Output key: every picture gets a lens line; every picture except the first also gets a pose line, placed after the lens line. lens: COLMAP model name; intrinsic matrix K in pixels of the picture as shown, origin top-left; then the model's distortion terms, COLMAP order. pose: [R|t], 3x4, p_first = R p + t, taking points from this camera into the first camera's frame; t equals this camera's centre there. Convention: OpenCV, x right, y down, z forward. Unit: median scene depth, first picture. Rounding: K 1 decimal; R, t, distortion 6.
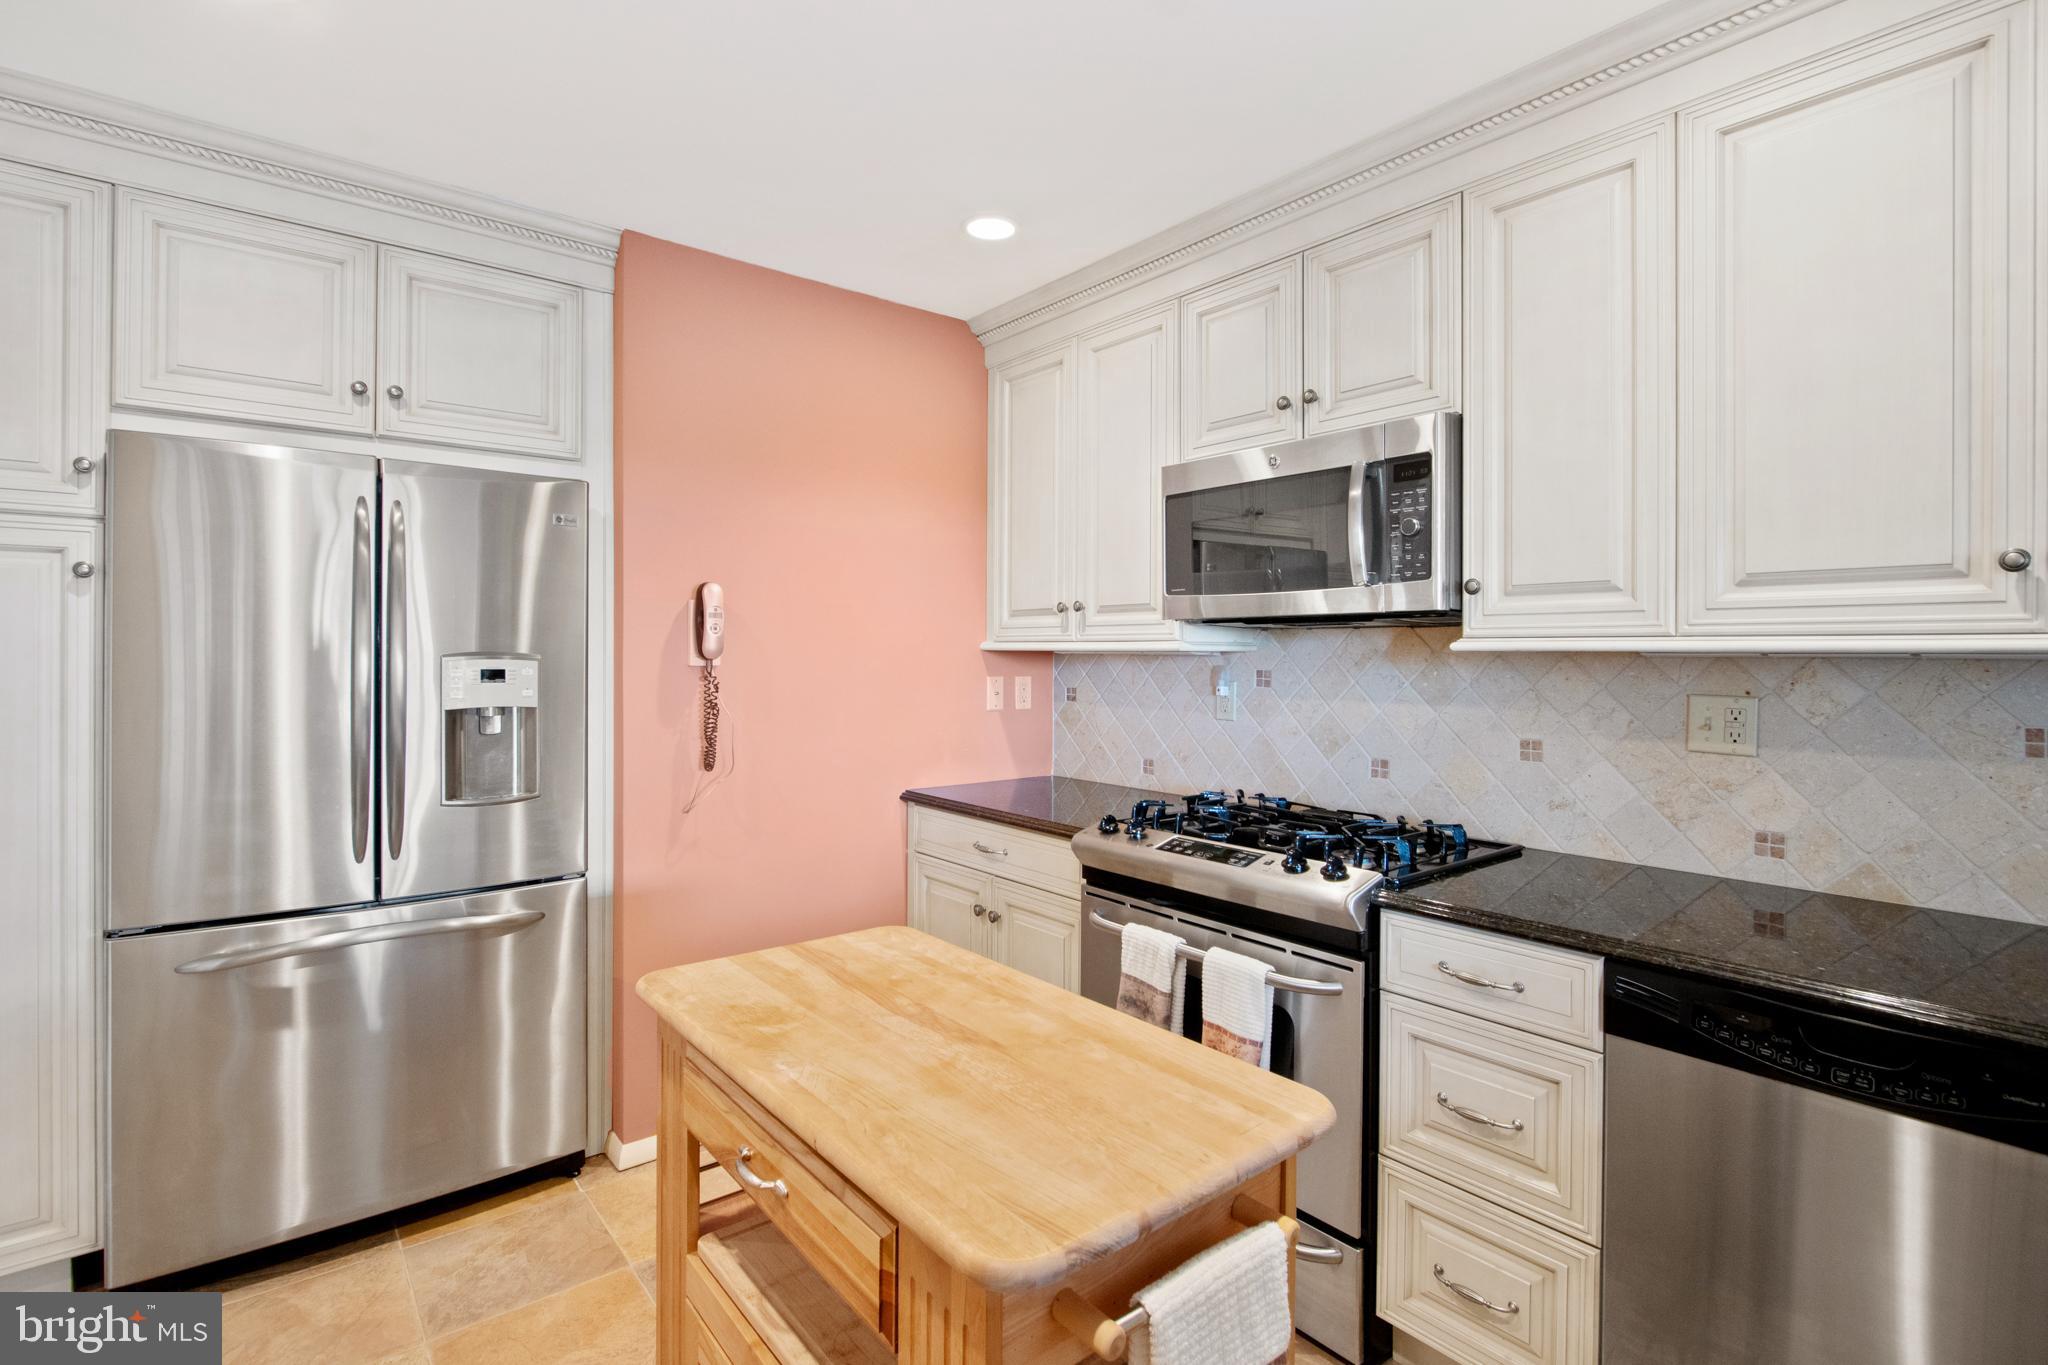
lens RADIAL K [[946.4, 0, 984.8], [0, 946.4, 649.6], [0, 0, 1]] dist [-0.016715, 0.000095]
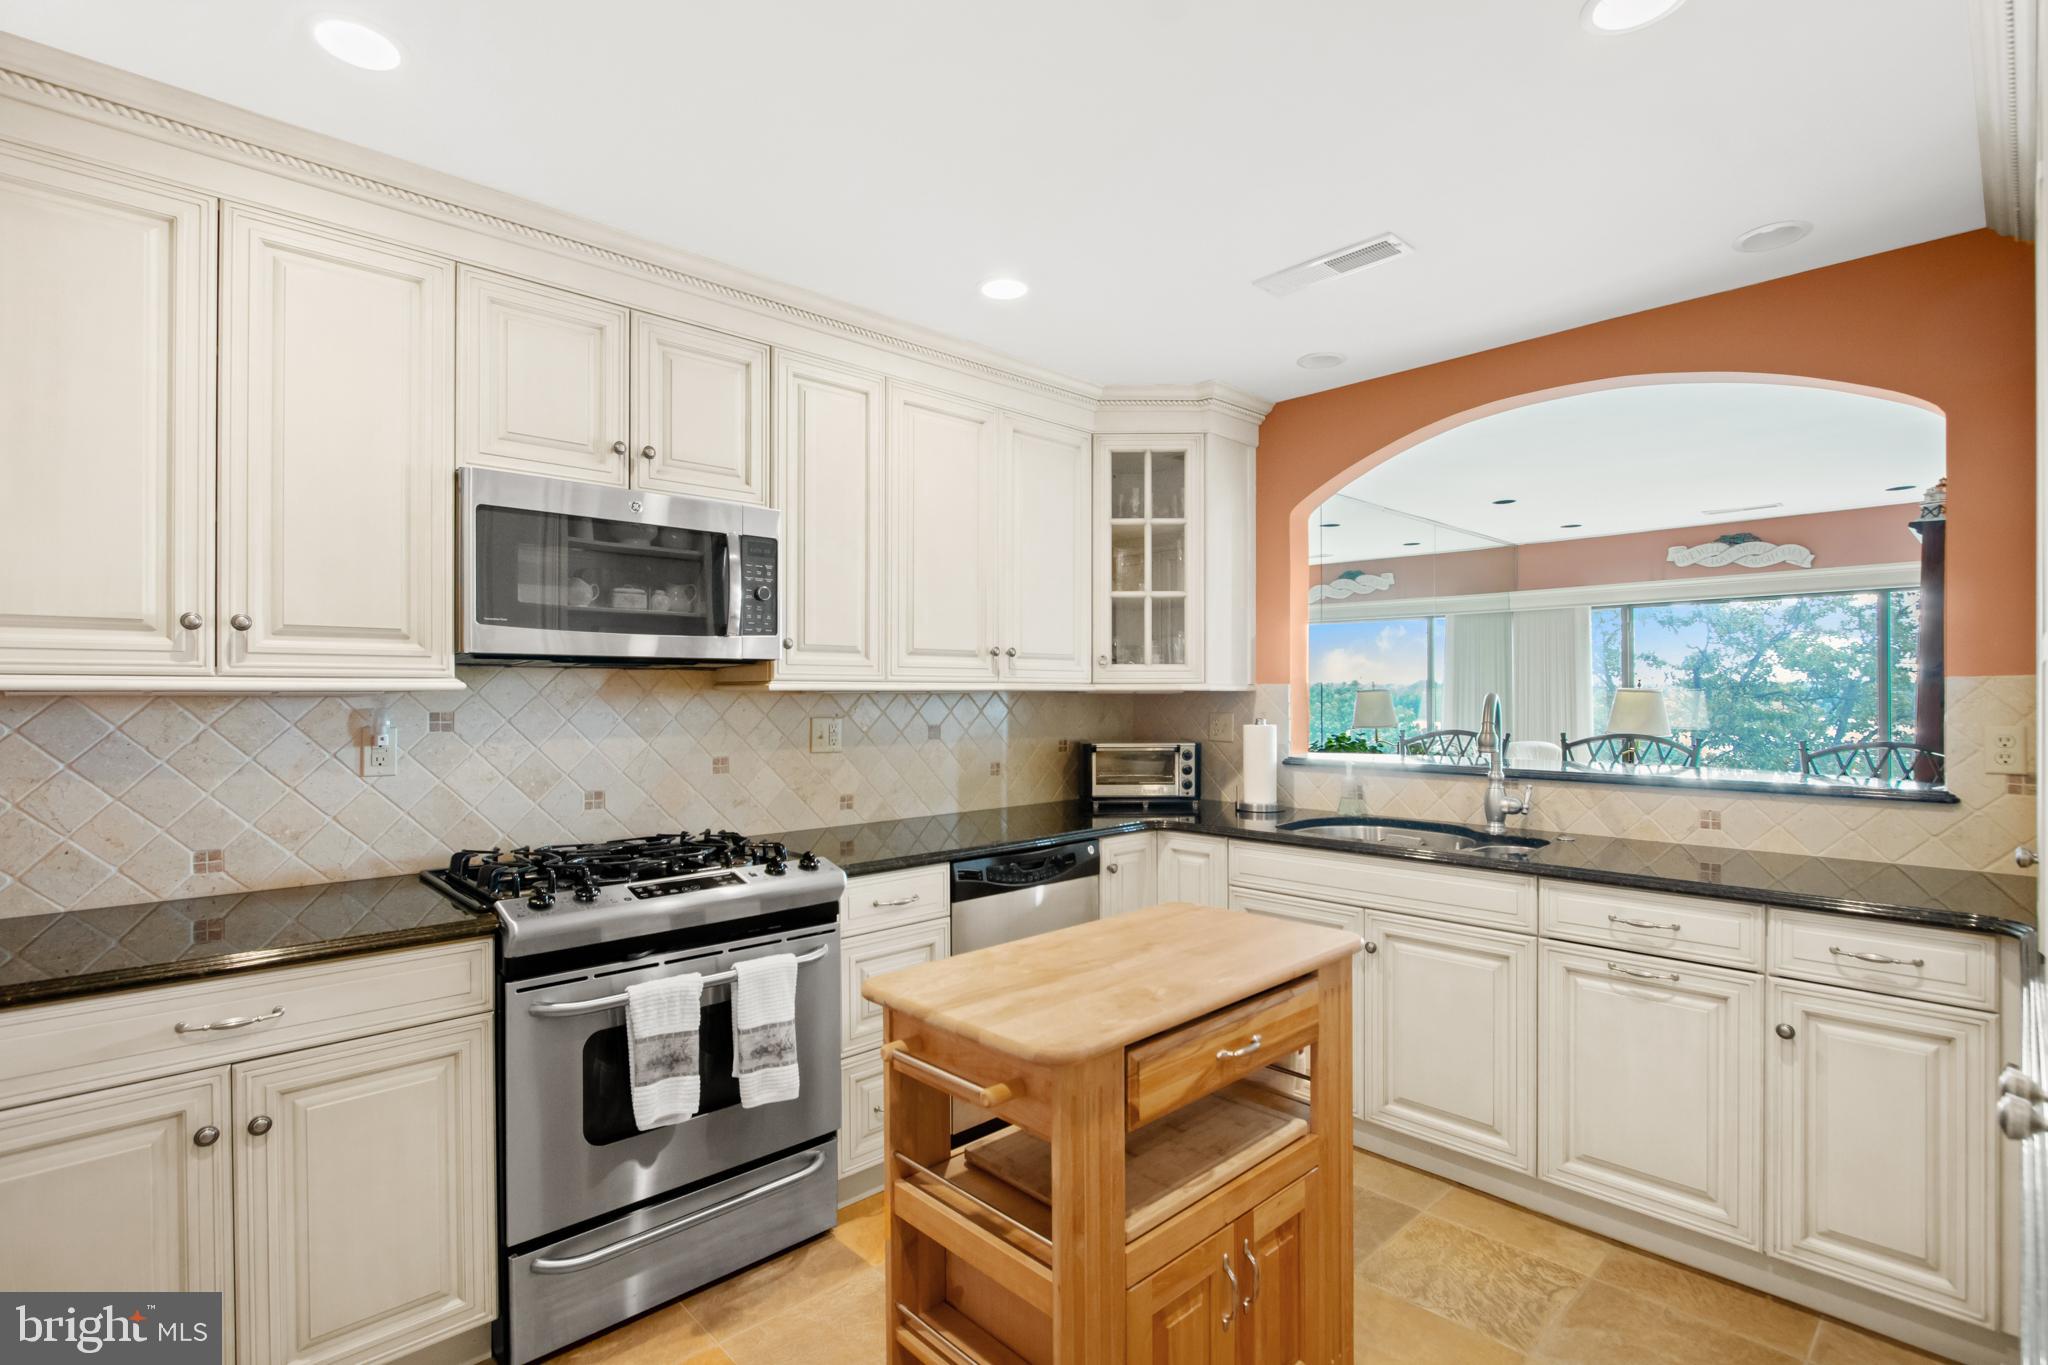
lens RADIAL K [[946.4, 0, 1020.3], [0, 946.4, 691.7], [0, 0, 1]] dist [-0.016715, 0.000095]
pose [[-0.082455, -0.000523, 0.996595, -0.850403], [-0.000586, 1.000000, 0.000476, 0.002867], [-0.996595, -0.000545, -0.082456, 0.751756]]
